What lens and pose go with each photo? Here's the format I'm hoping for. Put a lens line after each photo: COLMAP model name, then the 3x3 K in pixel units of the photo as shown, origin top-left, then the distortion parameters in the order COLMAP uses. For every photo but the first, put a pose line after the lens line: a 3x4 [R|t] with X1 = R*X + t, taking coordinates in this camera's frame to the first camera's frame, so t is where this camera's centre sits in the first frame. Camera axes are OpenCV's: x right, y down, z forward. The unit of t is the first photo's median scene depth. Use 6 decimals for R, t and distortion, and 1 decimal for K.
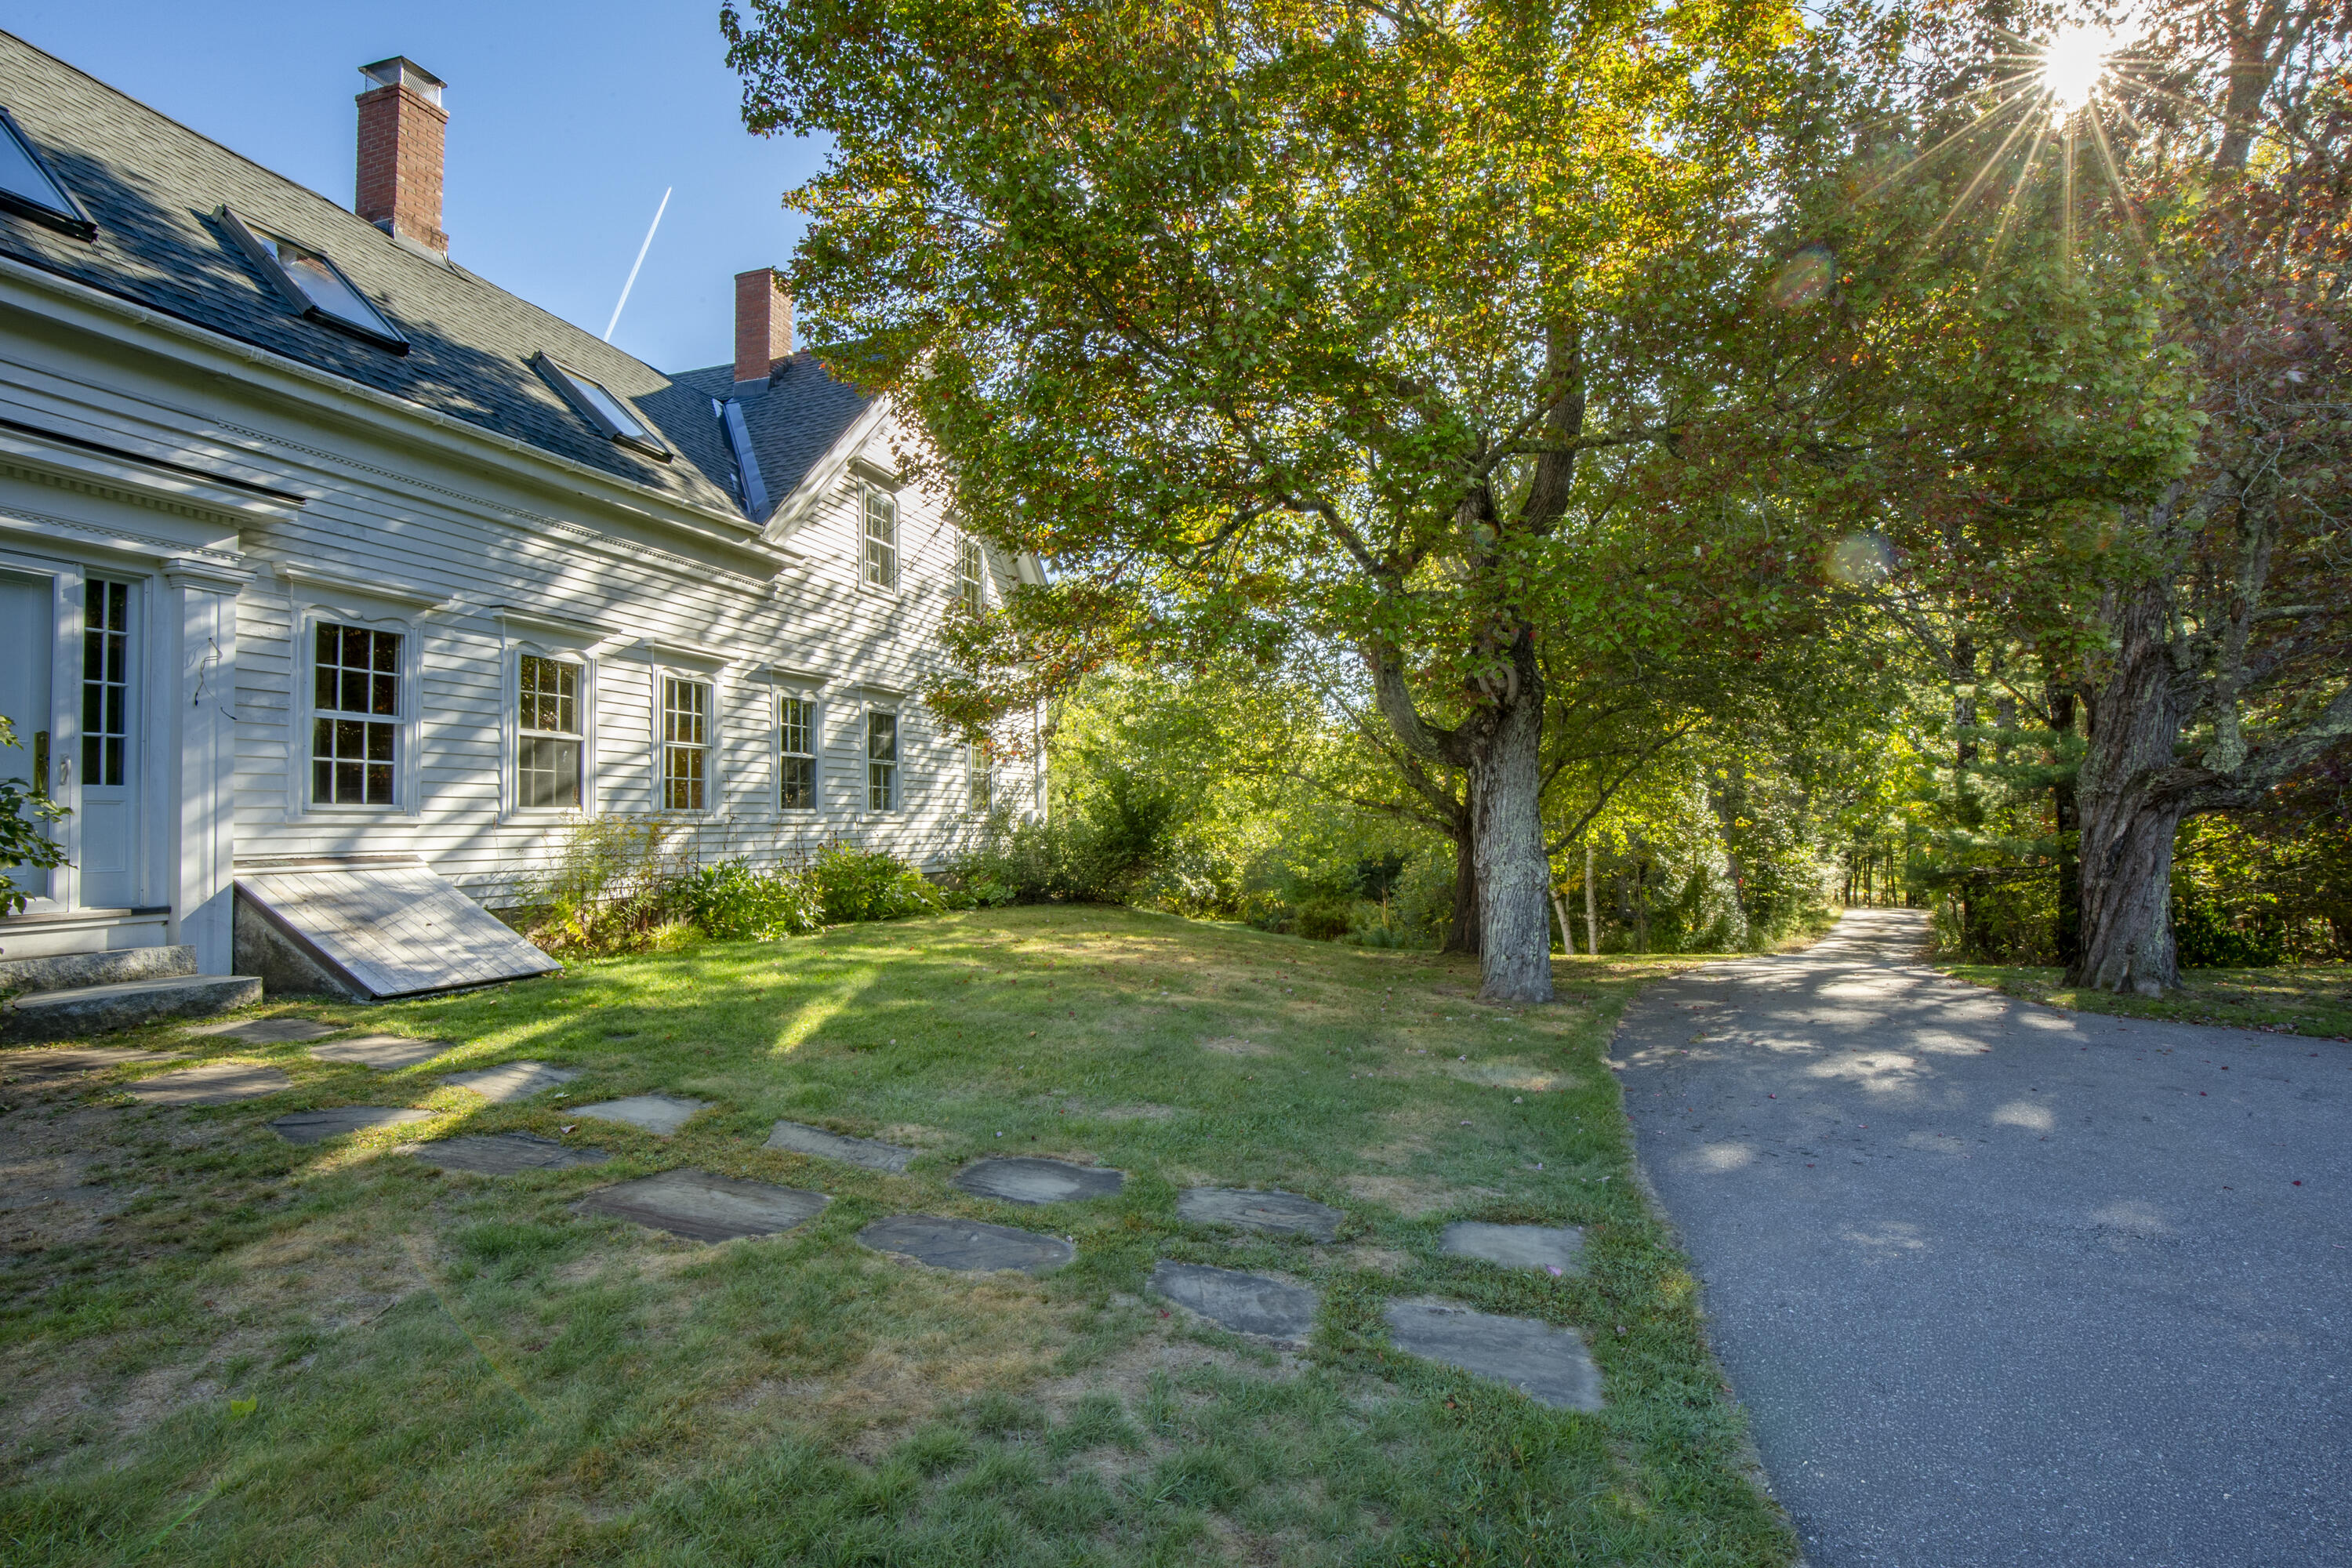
lens RADIAL K [[1135.4, 0, 1186.3], [0, 1135.4, 777.4], [0, 0, 1]] dist [-0.000612, 0.000012]
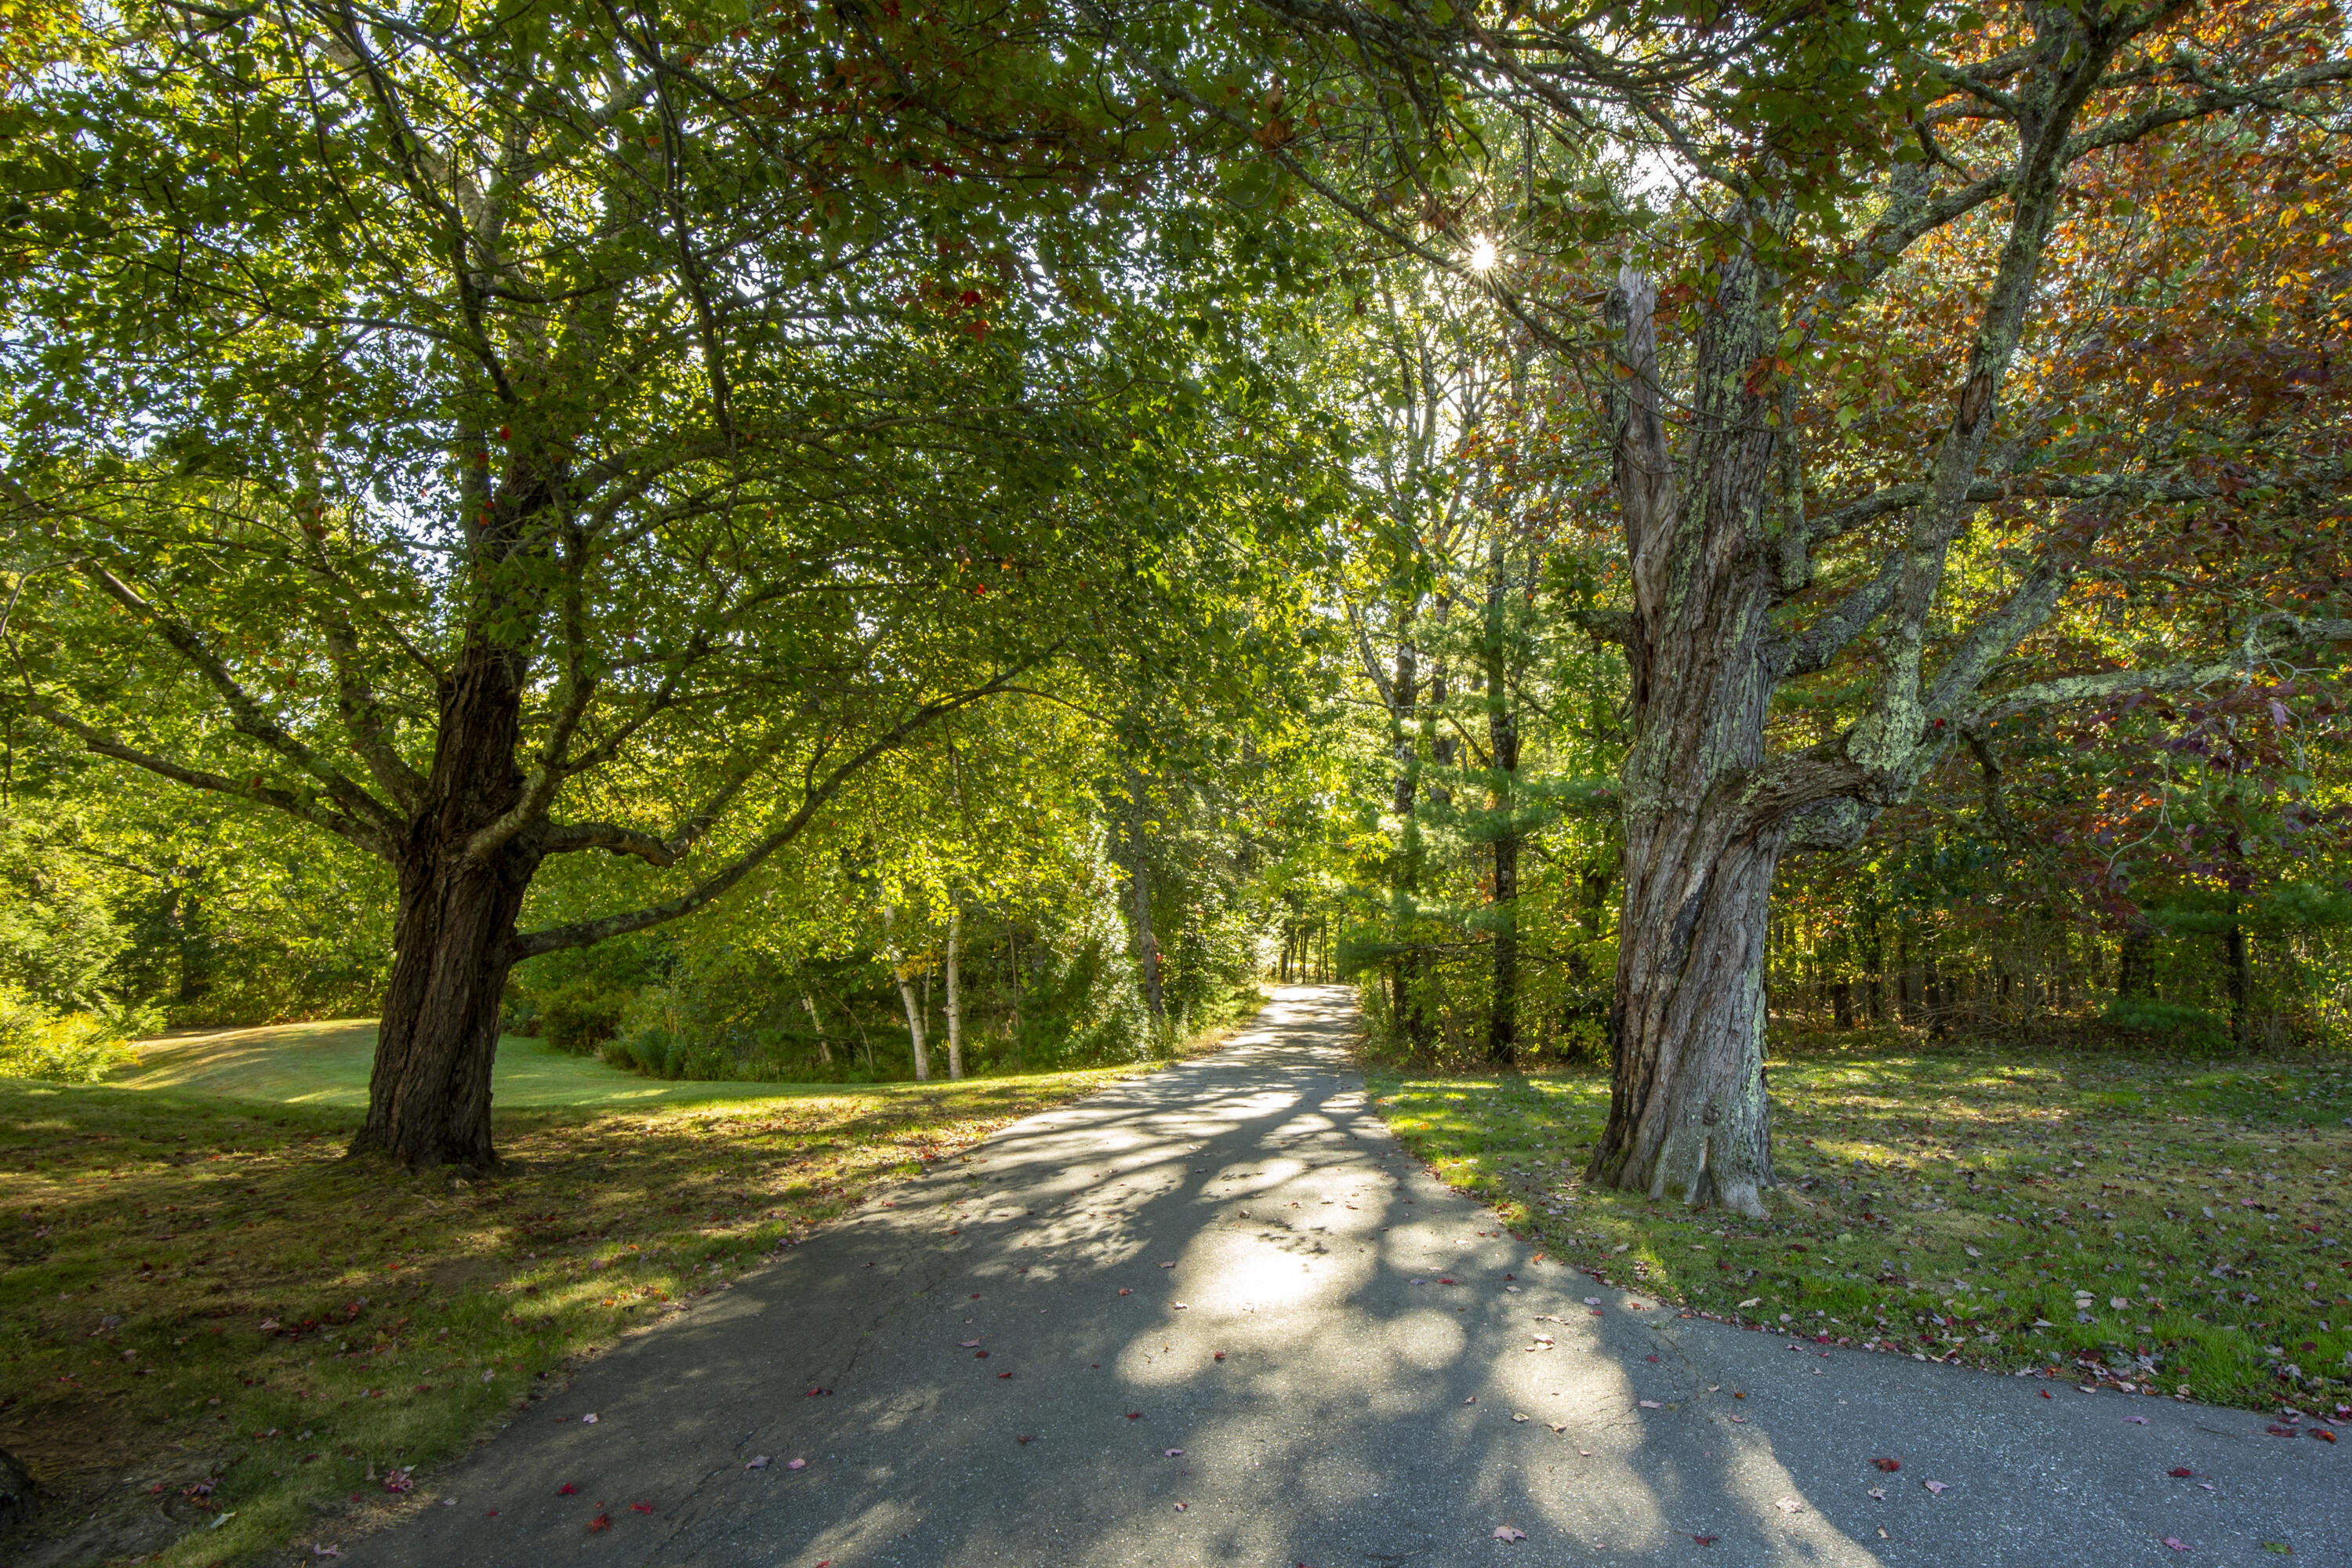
lens RADIAL K [[1135.4, 0, 1175.9], [0, 1135.4, 791.1], [0, 0, 1]] dist [-0.000612, 0.000012]
pose [[0.911573, 0.058209, 0.406996, 0.202587], [-0.039307, 0.997731, -0.054658, 0.022166], [-0.409255, 0.033827, 0.911793, 0.322322]]
